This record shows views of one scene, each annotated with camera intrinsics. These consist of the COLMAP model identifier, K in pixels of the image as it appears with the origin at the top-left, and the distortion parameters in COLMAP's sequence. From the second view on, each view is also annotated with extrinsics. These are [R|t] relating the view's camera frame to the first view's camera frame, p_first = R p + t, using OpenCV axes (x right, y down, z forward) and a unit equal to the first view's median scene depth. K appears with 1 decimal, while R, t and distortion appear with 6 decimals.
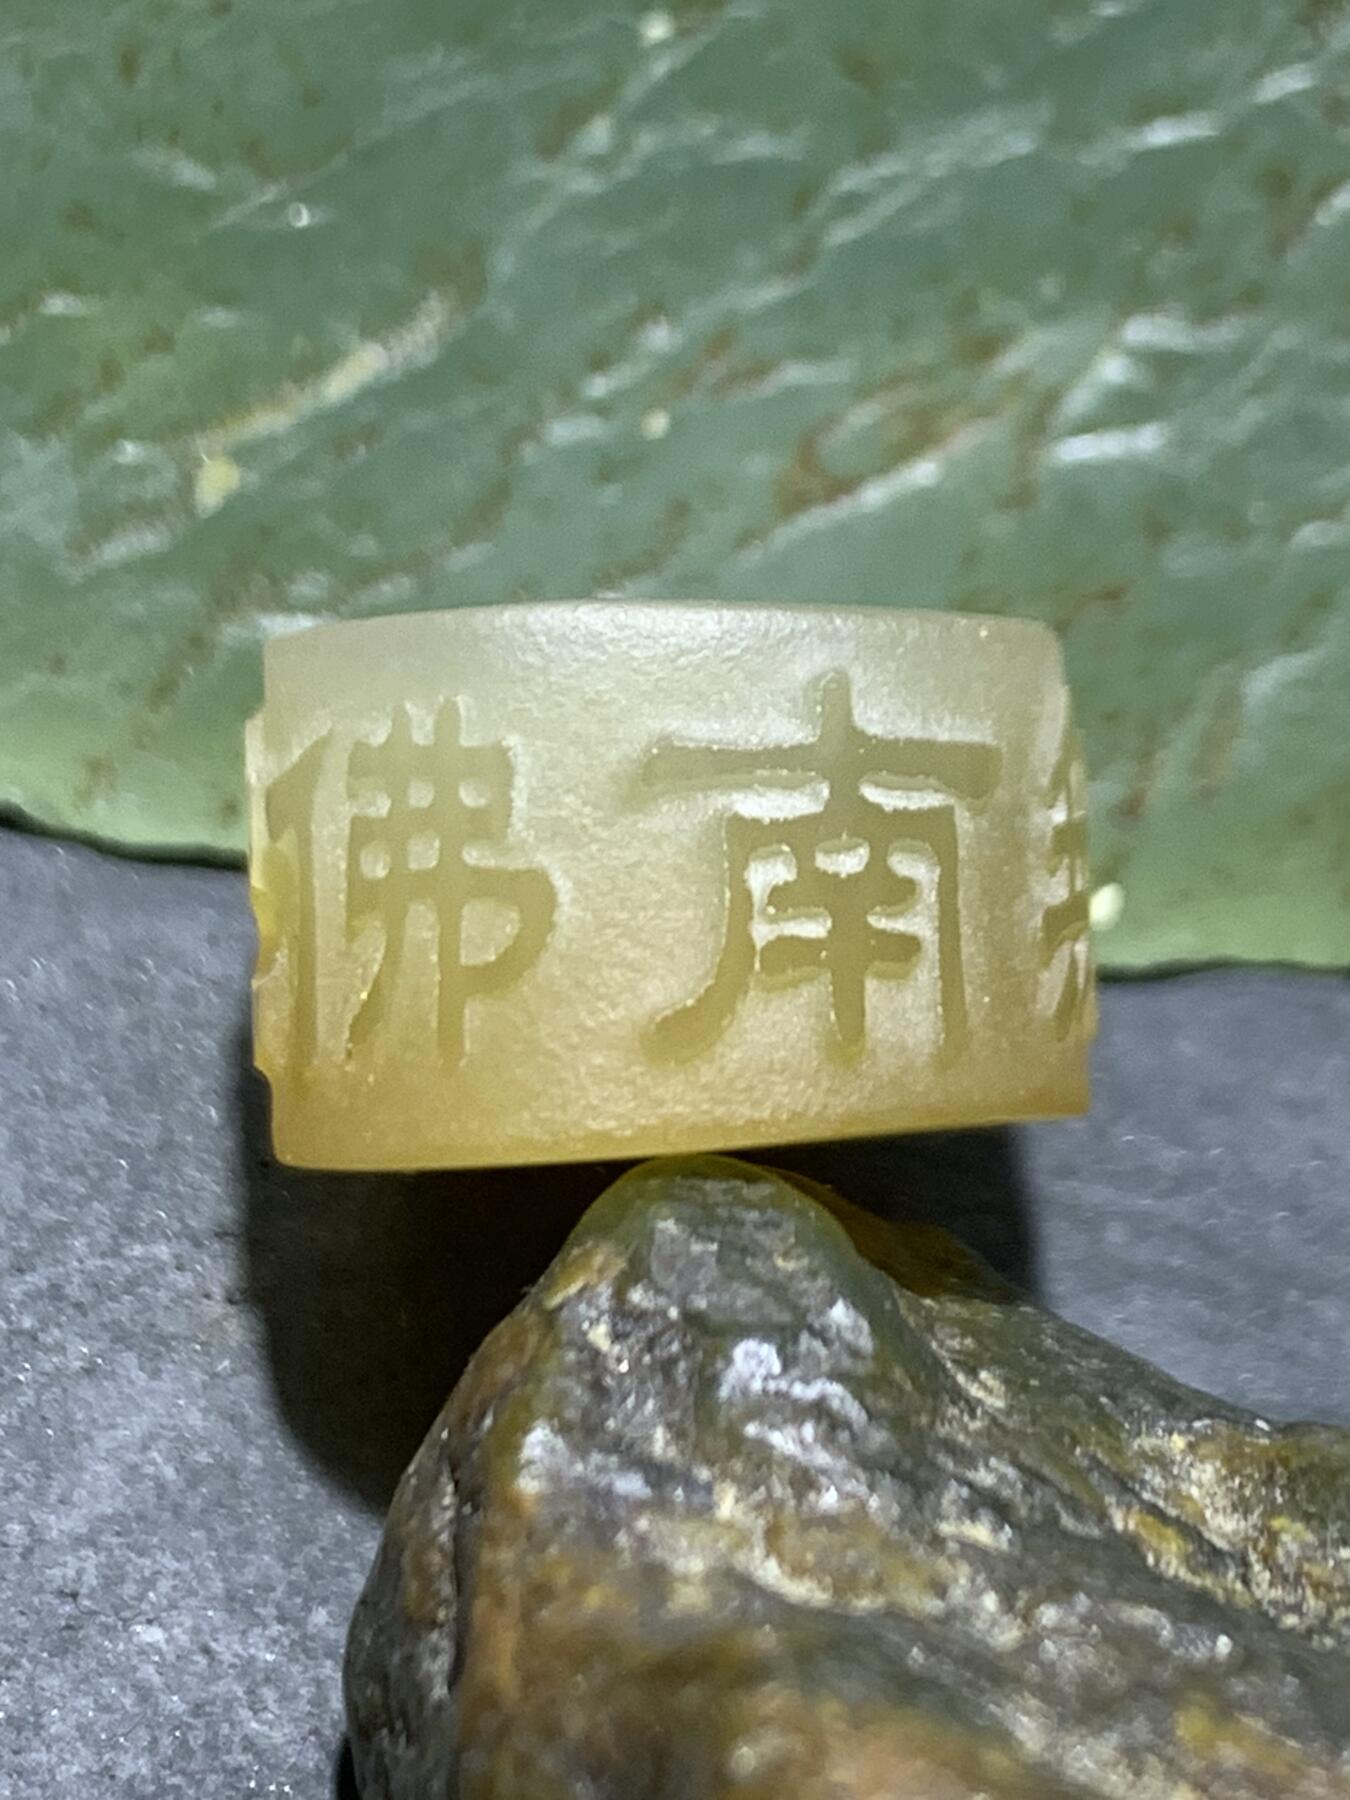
lens RADIAL K [[4498.2, 0, 675.0], [0, 4498.2, 900.0], [0, 0, 1]] dist [0.023195, 1.035403]
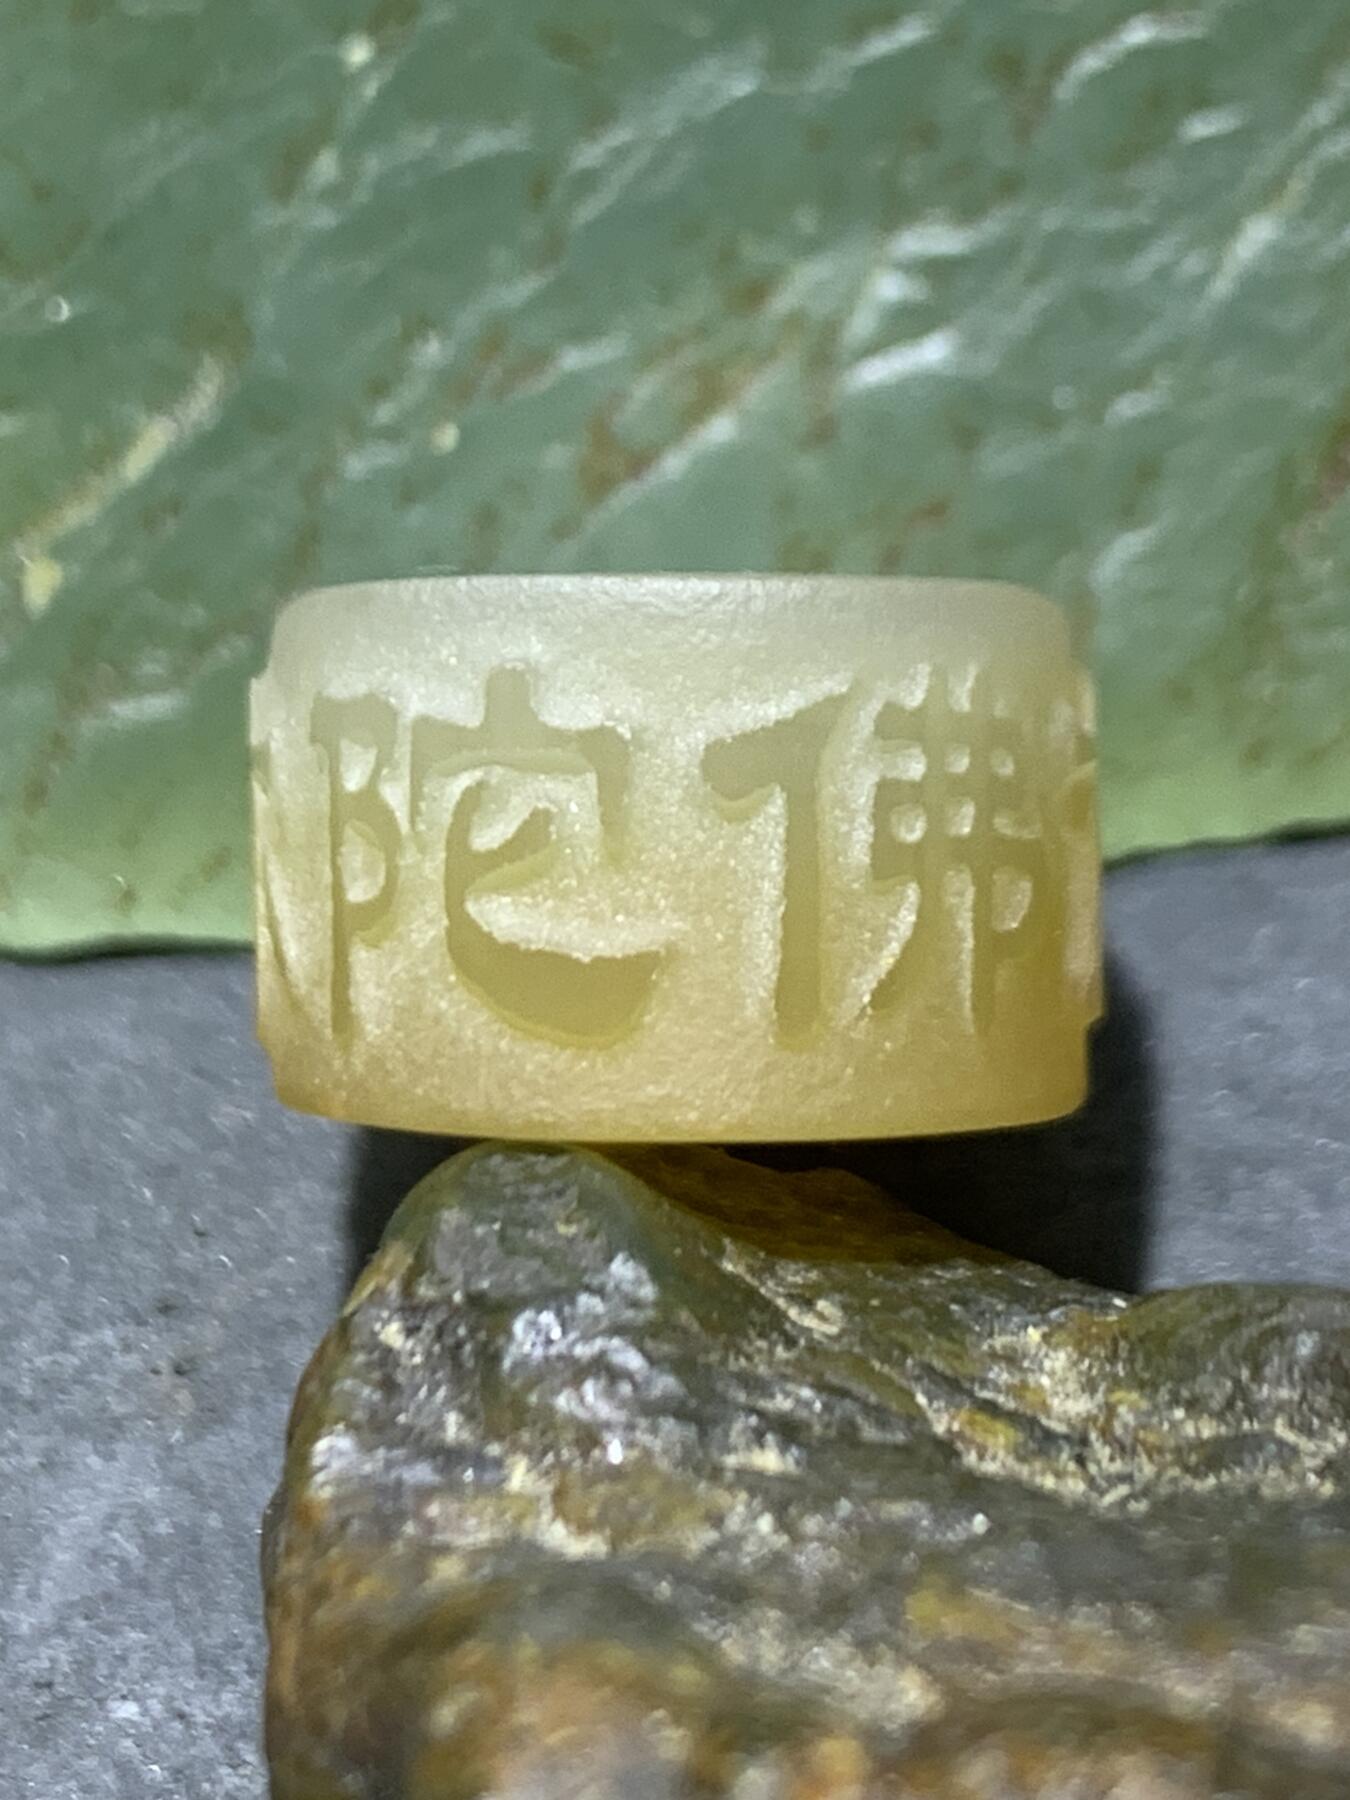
lens RADIAL K [[4498.2, 0, 675.0], [0, 4498.2, 900.0], [0, 0, 1]] dist [0.023195, 1.035403]
pose [[0.971422, -0.194516, -0.136022, 0.187253], [0.191825, 0.980883, -0.032746, 0.044184], [0.139791, 0.005718, 0.990165, 0.015772]]
